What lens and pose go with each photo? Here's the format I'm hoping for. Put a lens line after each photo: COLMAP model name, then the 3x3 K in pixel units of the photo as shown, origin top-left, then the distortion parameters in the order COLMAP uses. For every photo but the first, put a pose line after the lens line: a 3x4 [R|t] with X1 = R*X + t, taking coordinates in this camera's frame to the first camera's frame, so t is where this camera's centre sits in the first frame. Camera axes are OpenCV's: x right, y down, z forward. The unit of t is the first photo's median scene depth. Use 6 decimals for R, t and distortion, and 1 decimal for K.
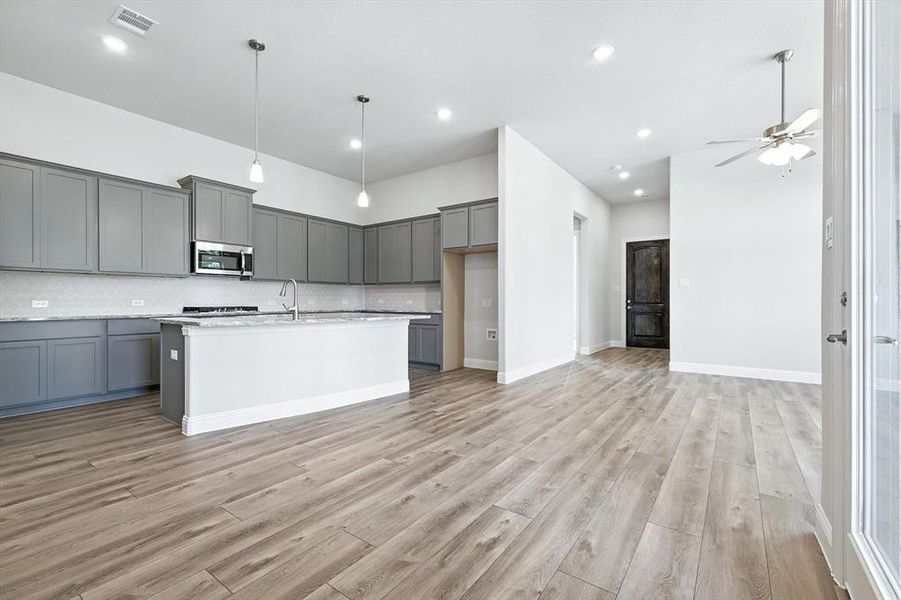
lens RADIAL K [[395.0, 0, 453.2], [0, 395.0, 298.9], [0, 0, 1]] dist [0.004811, -0.000556]
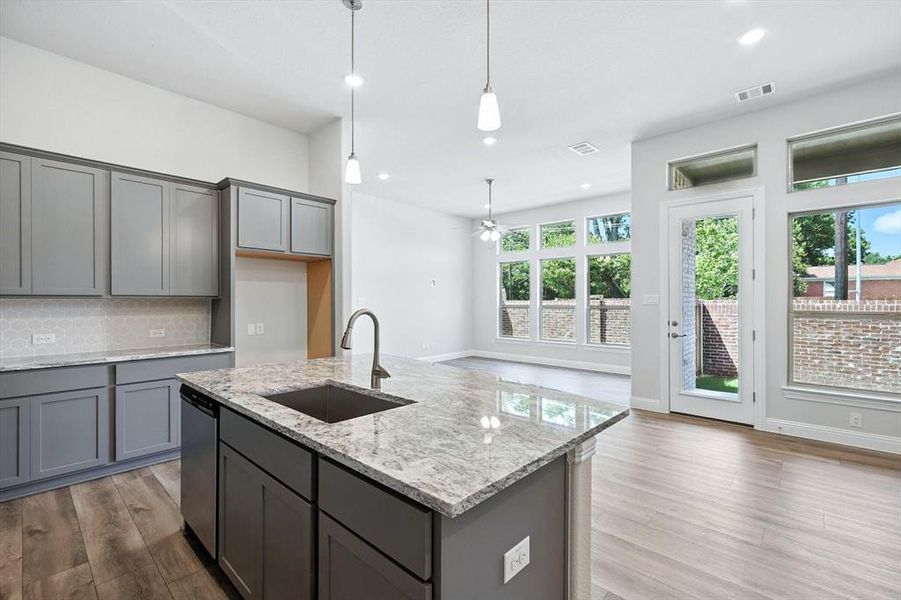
lens RADIAL K [[395.0, 0, 453.6], [0, 395.0, 301.0], [0, 0, 1]] dist [0.004811, -0.000556]
pose [[0.119074, -0.001349, 0.992884, -0.918717], [-0.003911, 0.999991, 0.001828, -0.067225], [-0.992878, -0.004101, 0.119068, 0.897184]]
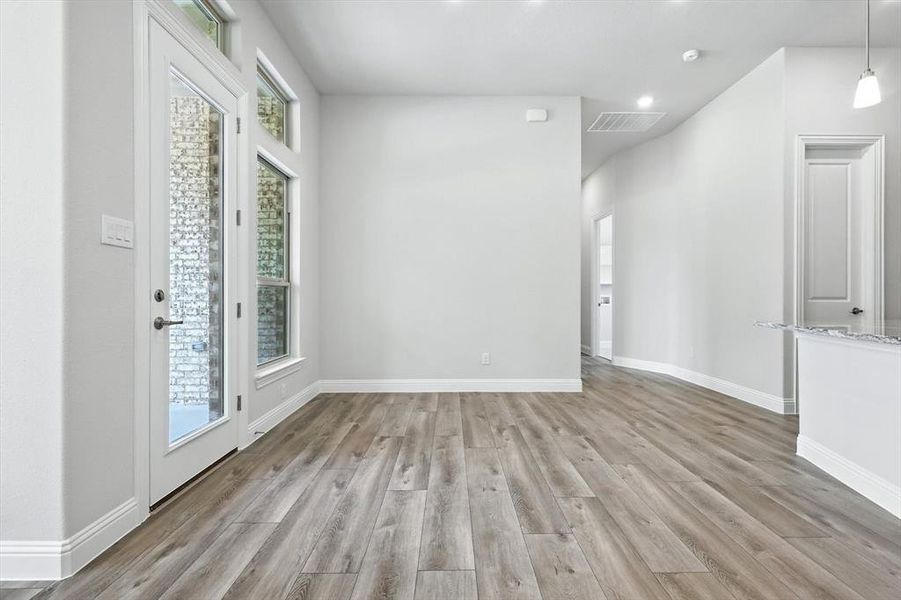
lens RADIAL K [[395.0, 0, 452.8], [0, 395.0, 298.8], [0, 0, 1]] dist [0.004811, -0.000556]
pose [[-0.808397, 0.001407, -0.588636, 0.358341], [0.002583, 0.999996, -0.001157, 0.006080], [0.588632, -0.002456, -0.808397, 1.017701]]
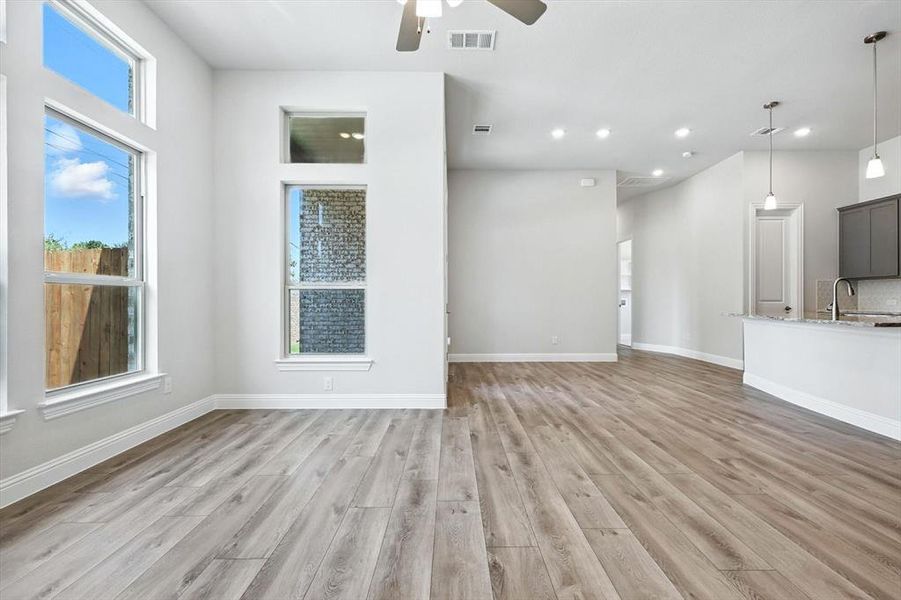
lens RADIAL K [[395.0, 0, 454.2], [0, 395.0, 299.5], [0, 0, 1]] dist [0.004811, -0.000556]
pose [[-0.807809, -0.001184, -0.589443, 1.017808], [0.003956, 0.999965, -0.007430, 0.008051], [0.589431, -0.008334, -0.807776, 1.310618]]
